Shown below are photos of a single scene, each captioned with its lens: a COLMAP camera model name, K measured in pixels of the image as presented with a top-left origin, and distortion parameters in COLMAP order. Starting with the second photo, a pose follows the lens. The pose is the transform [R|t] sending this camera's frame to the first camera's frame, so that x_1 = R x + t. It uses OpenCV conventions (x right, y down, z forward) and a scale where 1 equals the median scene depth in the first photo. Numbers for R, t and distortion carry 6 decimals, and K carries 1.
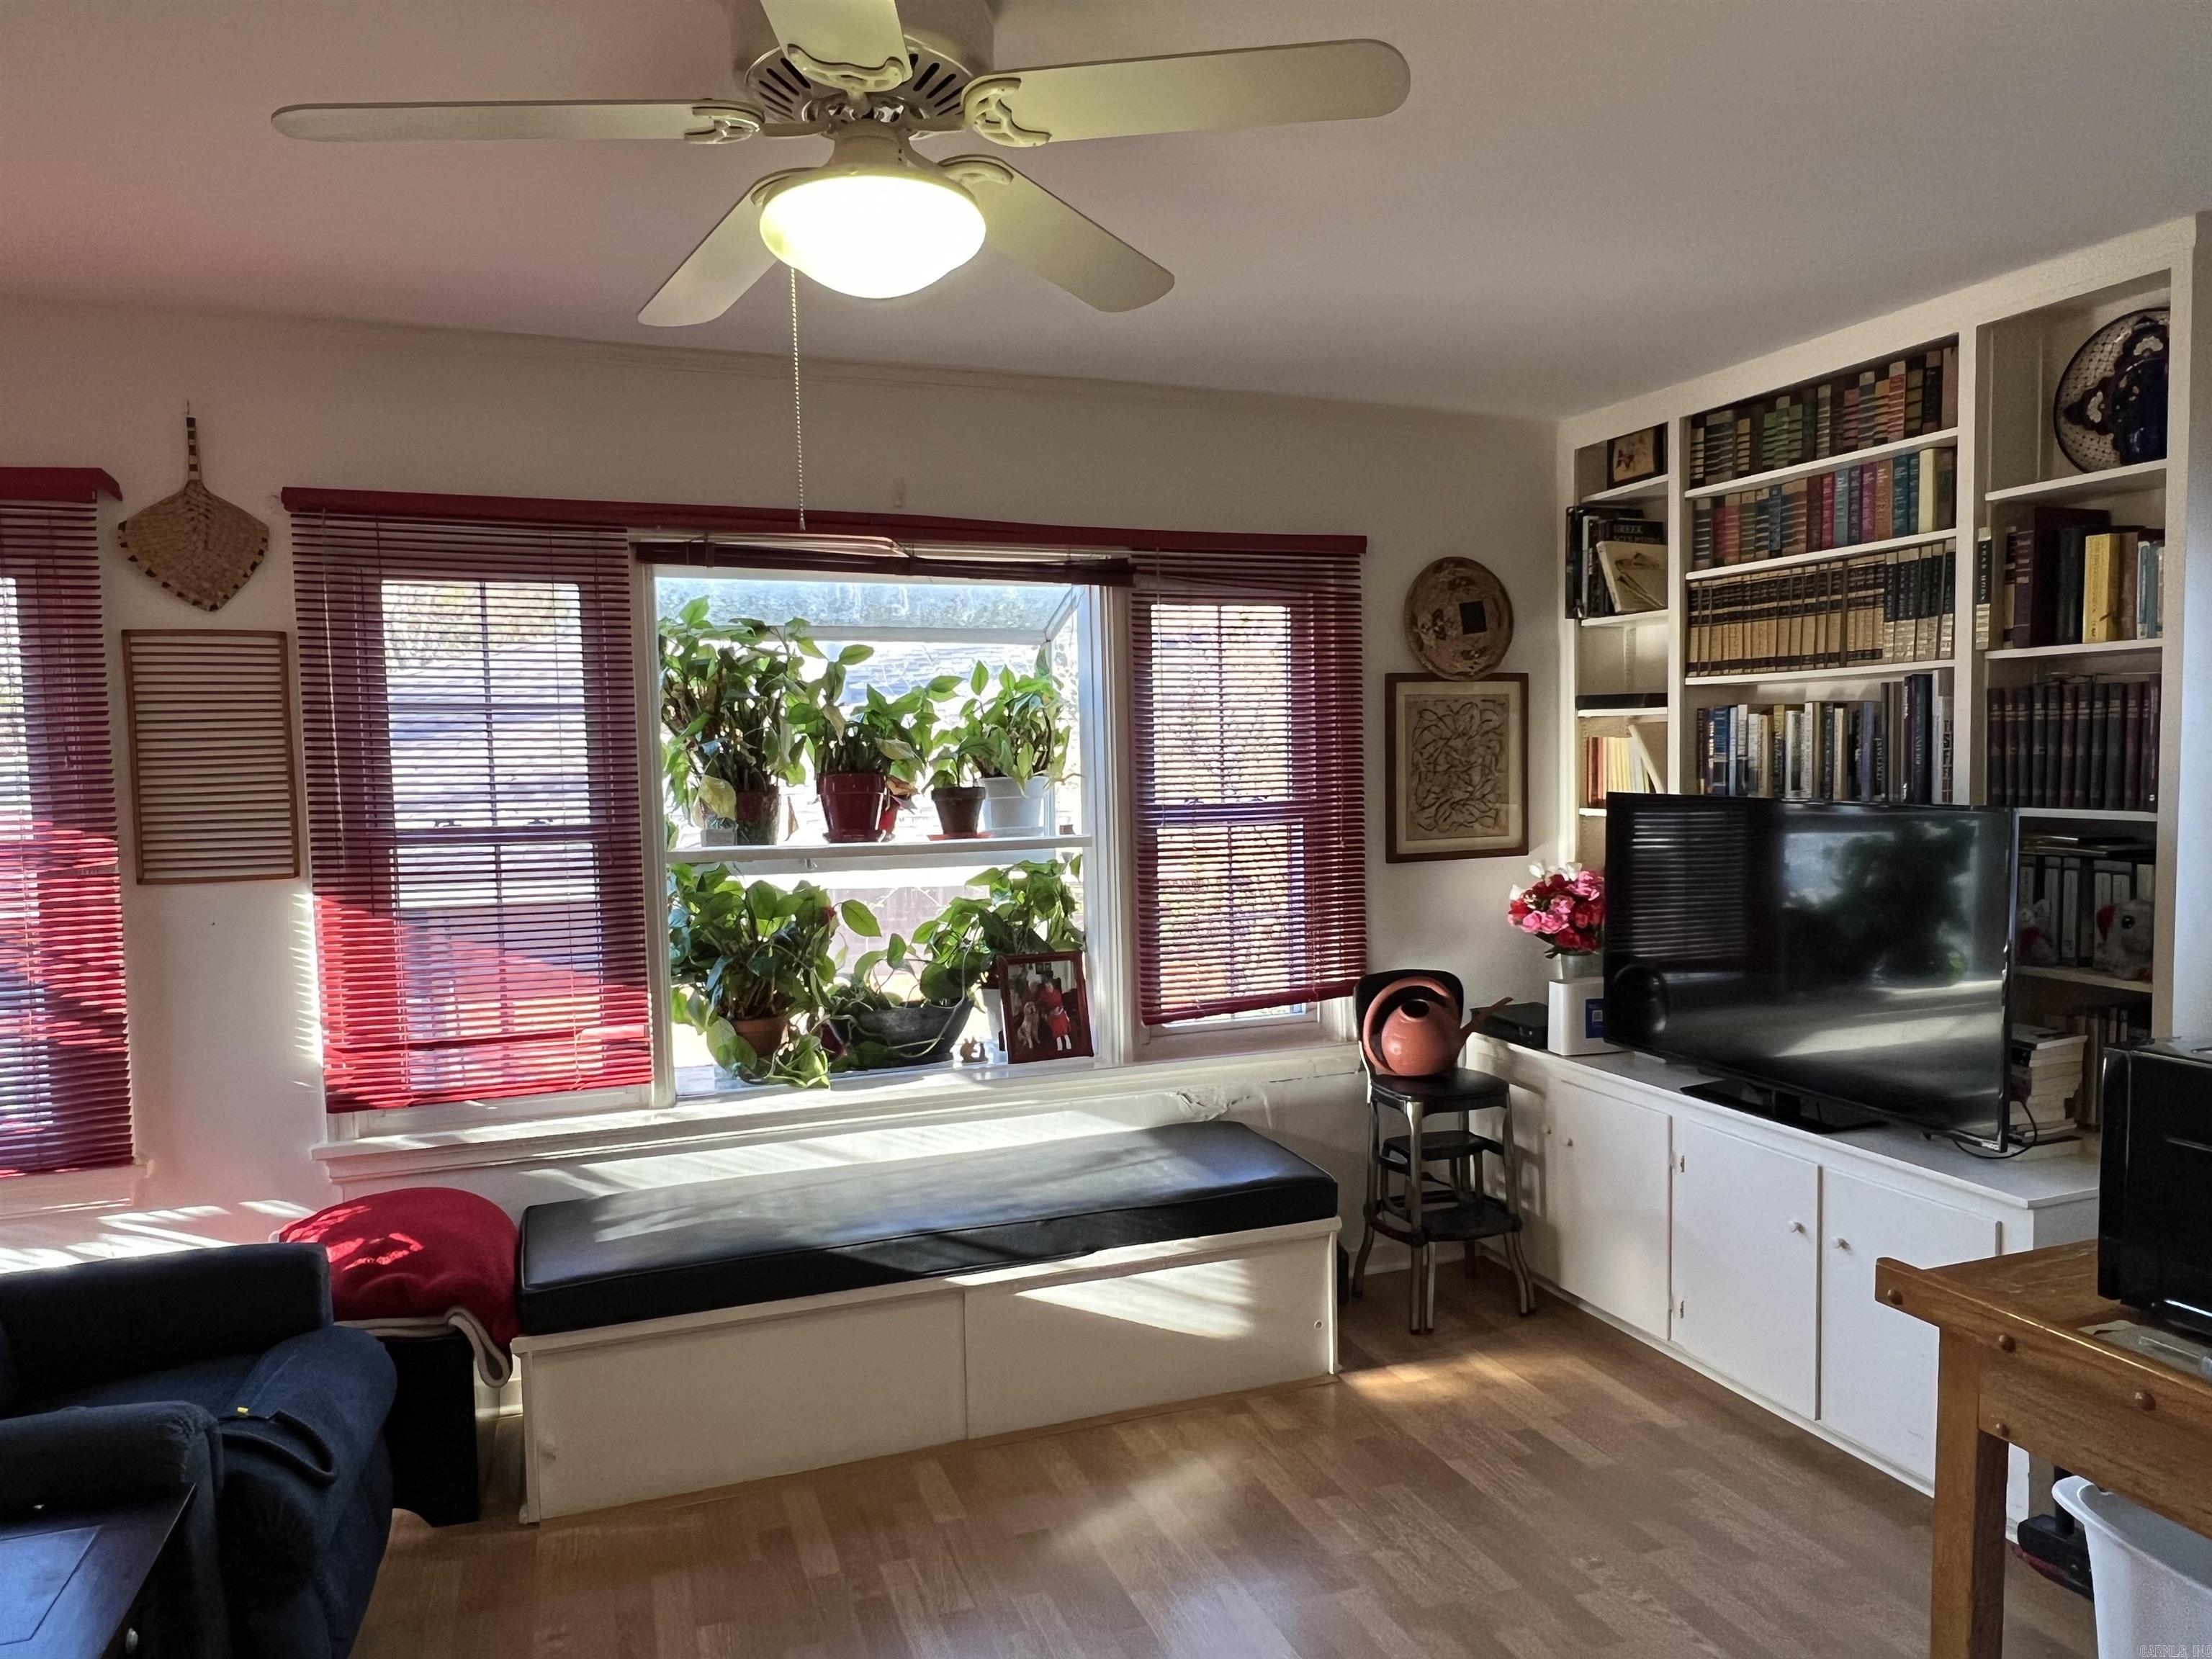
lens RADIAL K [[1447.8, 0, 1106.5], [0, 1447.8, 844.9], [0, 0, 1]] dist [-0.000455, -0.000930]
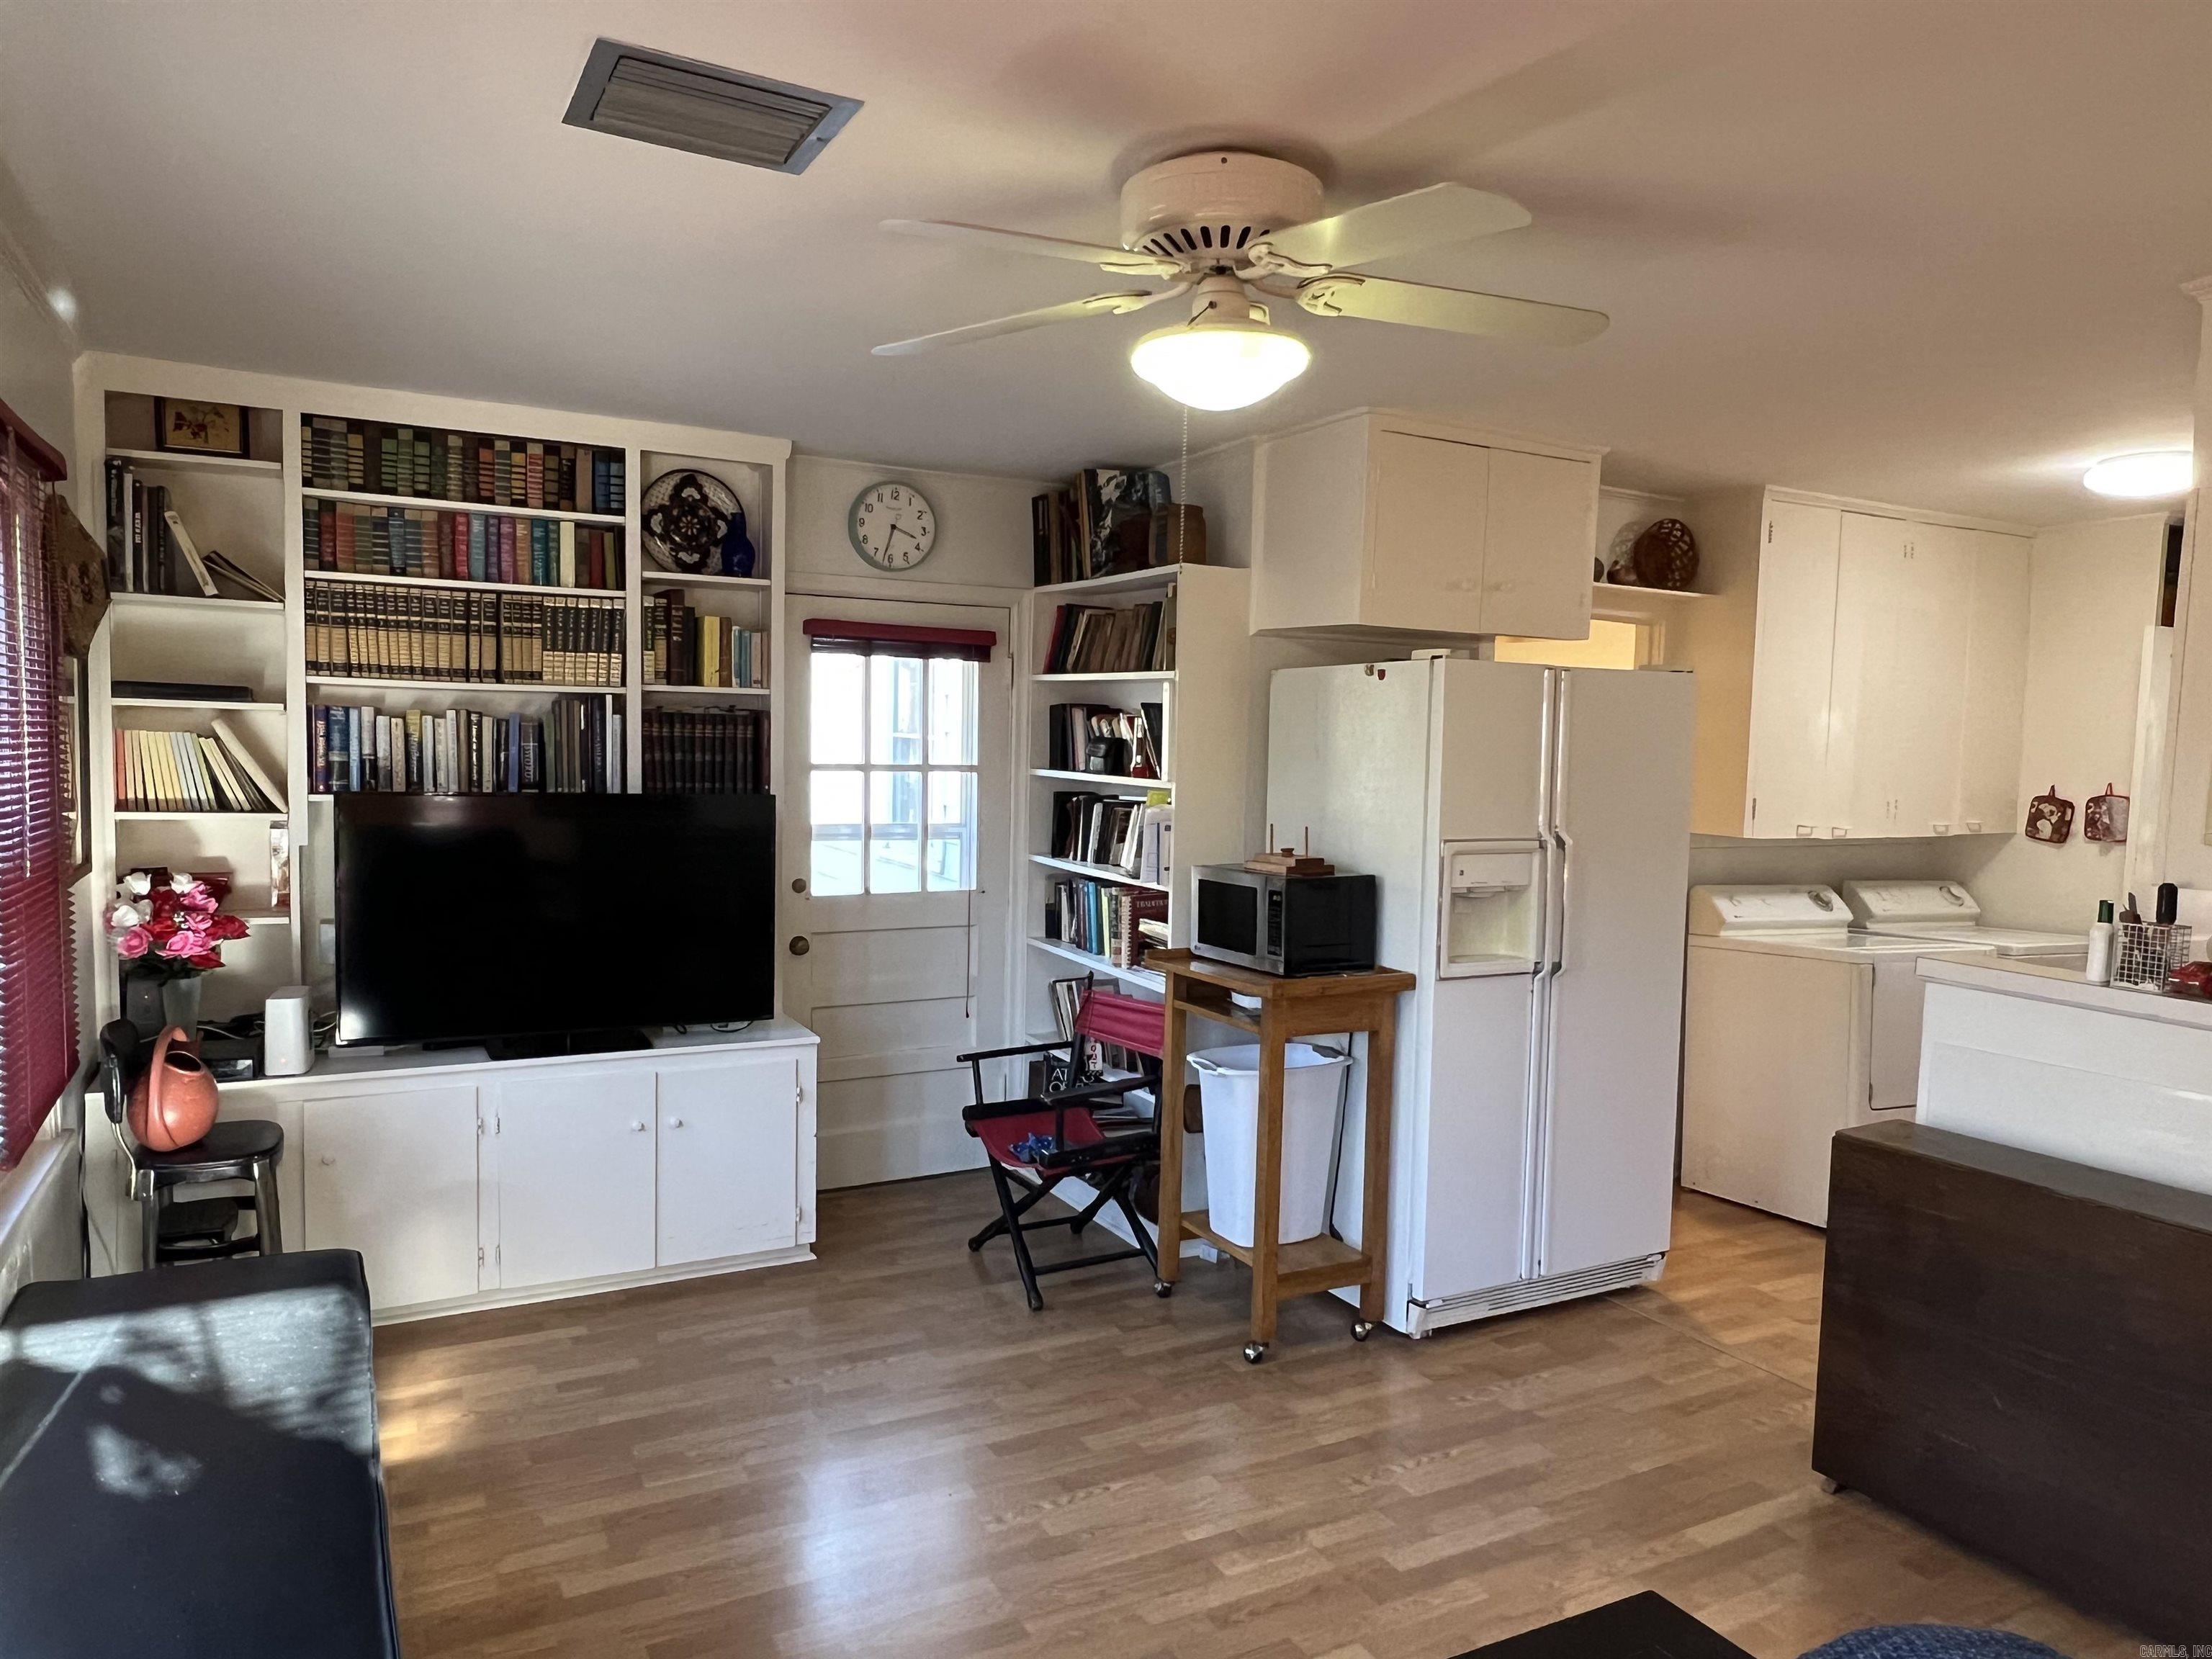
lens RADIAL K [[1447.8, 0, 1106.5], [0, 1447.8, 844.9], [0, 0, 1]] dist [-0.000455, -0.000930]
pose [[-0.135446, -0.053406, 0.989344, -0.738187], [0.045453, 0.997160, 0.060051, -0.038036], [-0.989742, 0.053102, -0.132634, 0.659790]]
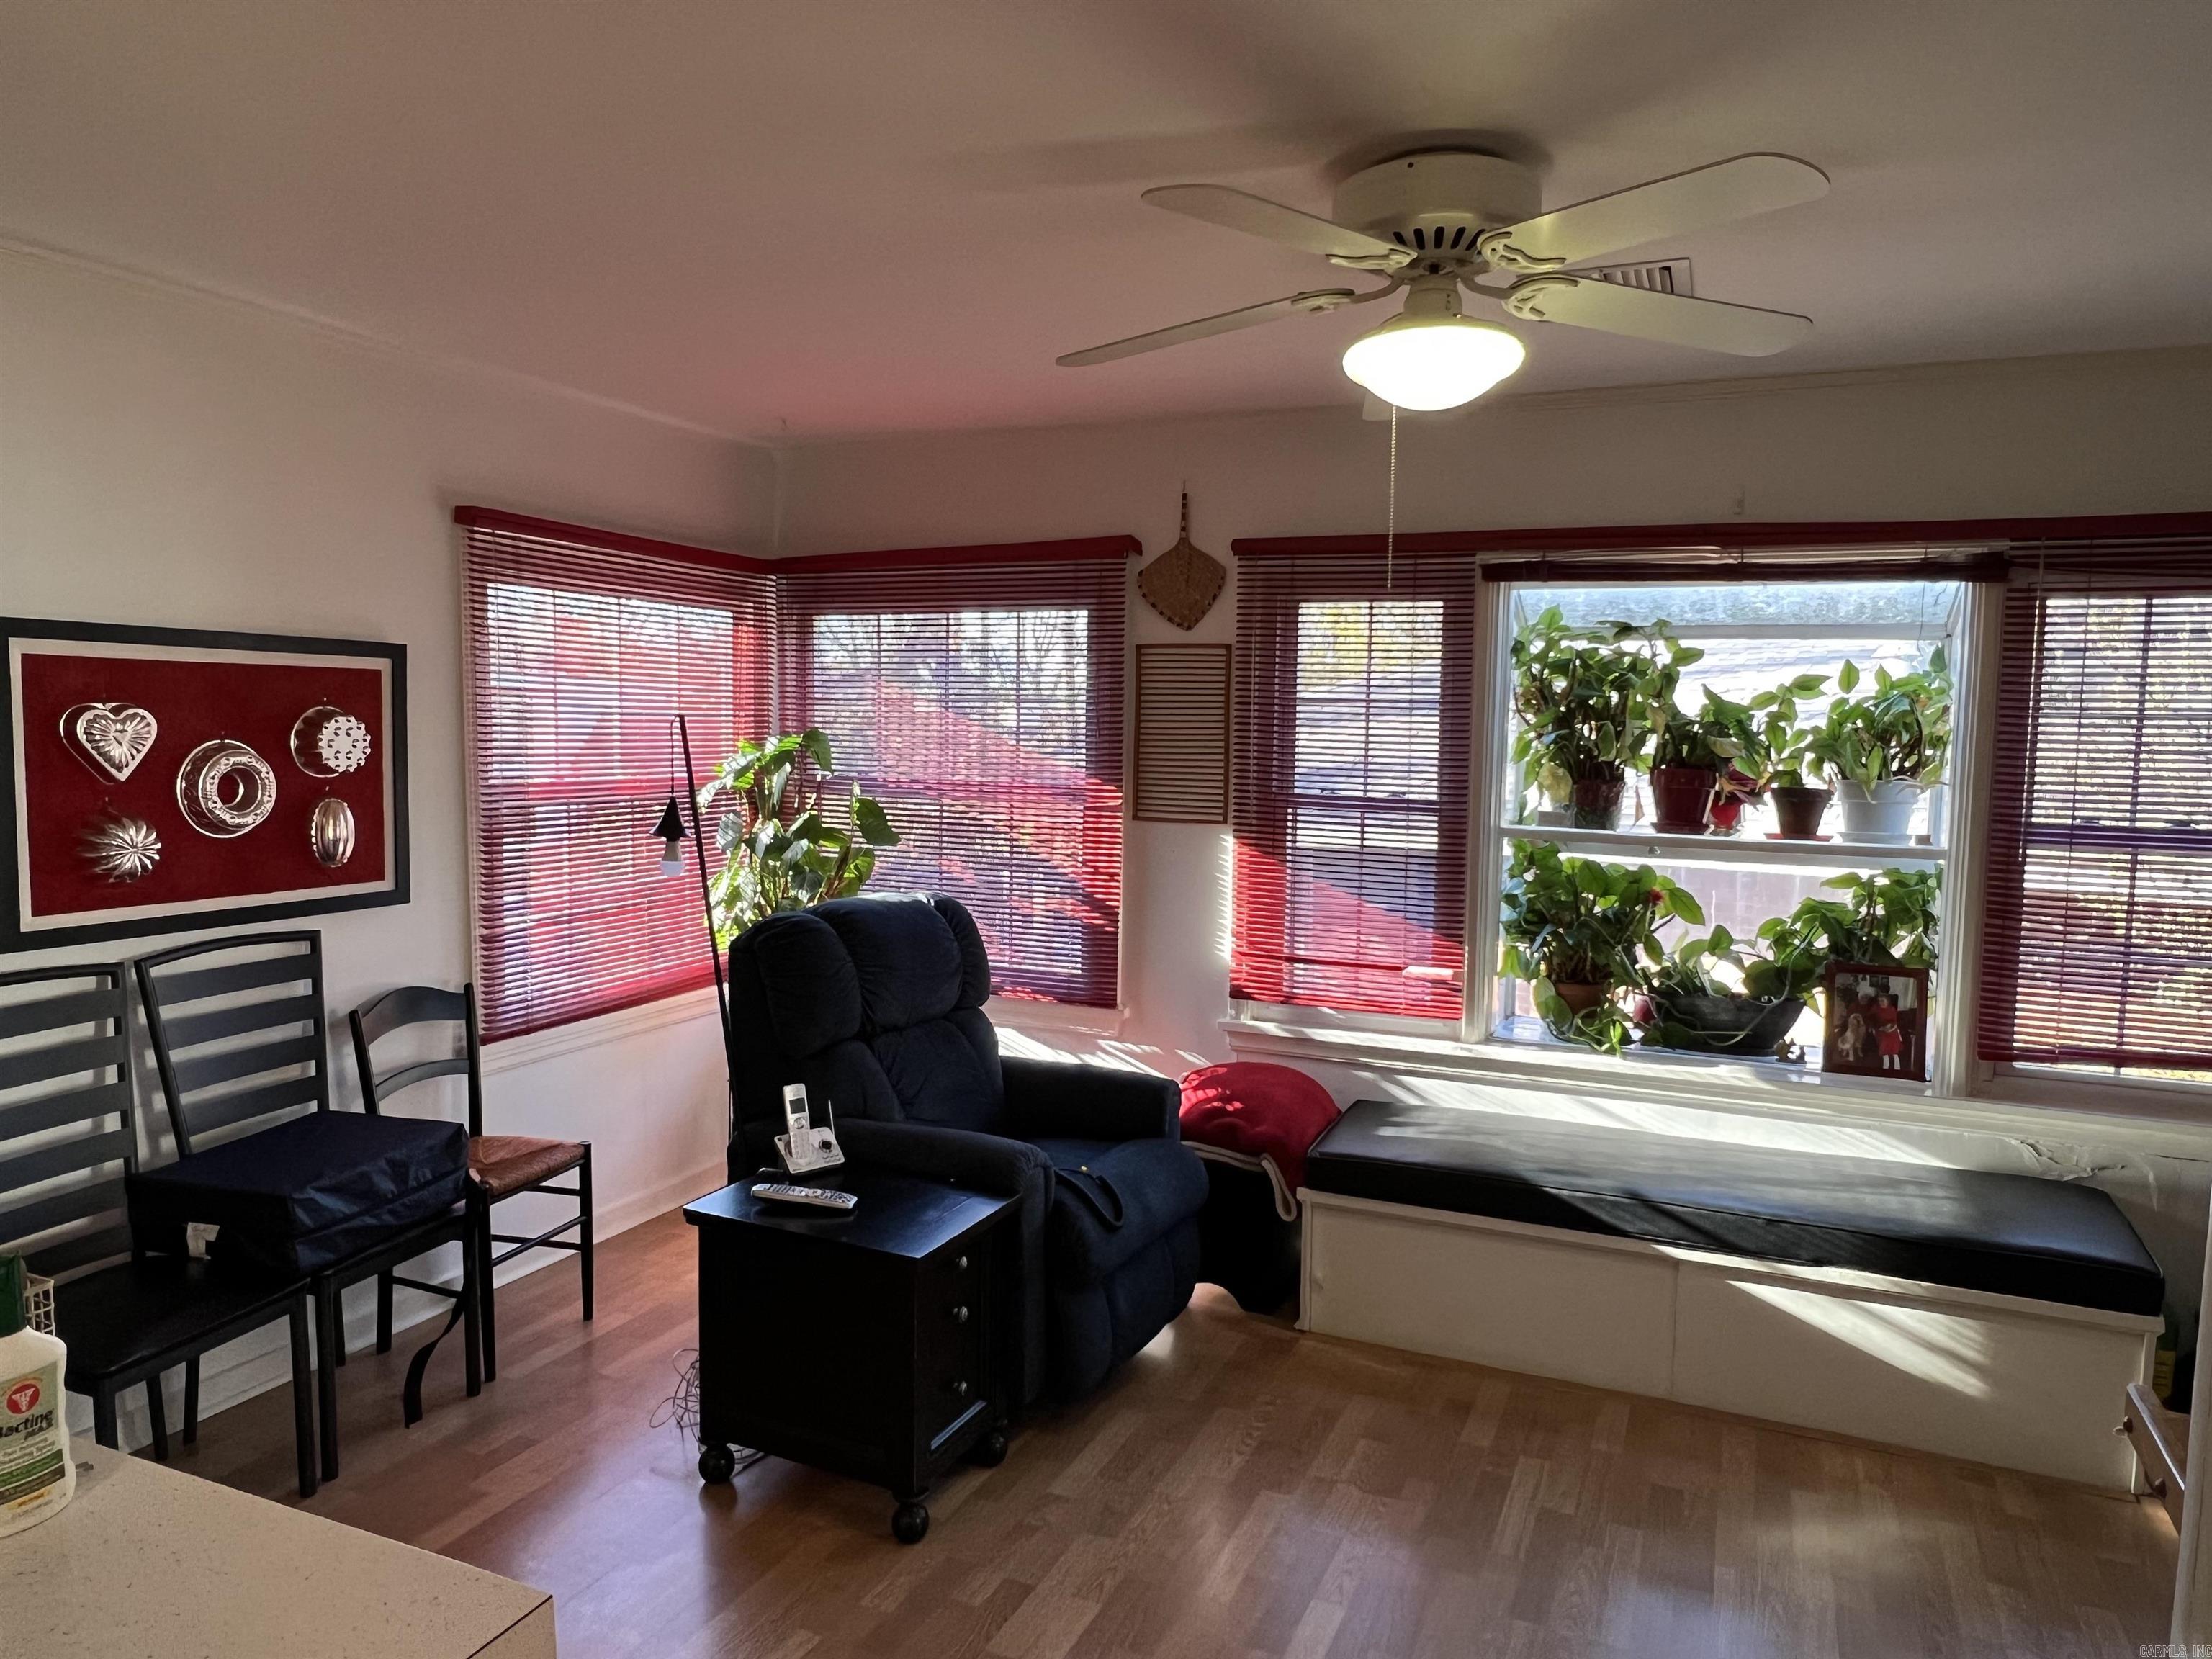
lens RADIAL K [[1447.8, 0, 1106.5], [0, 1447.8, 844.9], [0, 0, 1]] dist [-0.000455, -0.000930]
pose [[0.711441, 0.094074, -0.696421, 0.287423], [-0.073124, 0.995530, 0.059777, -0.028369], [0.698931, 0.008397, 0.715139, -0.053397]]
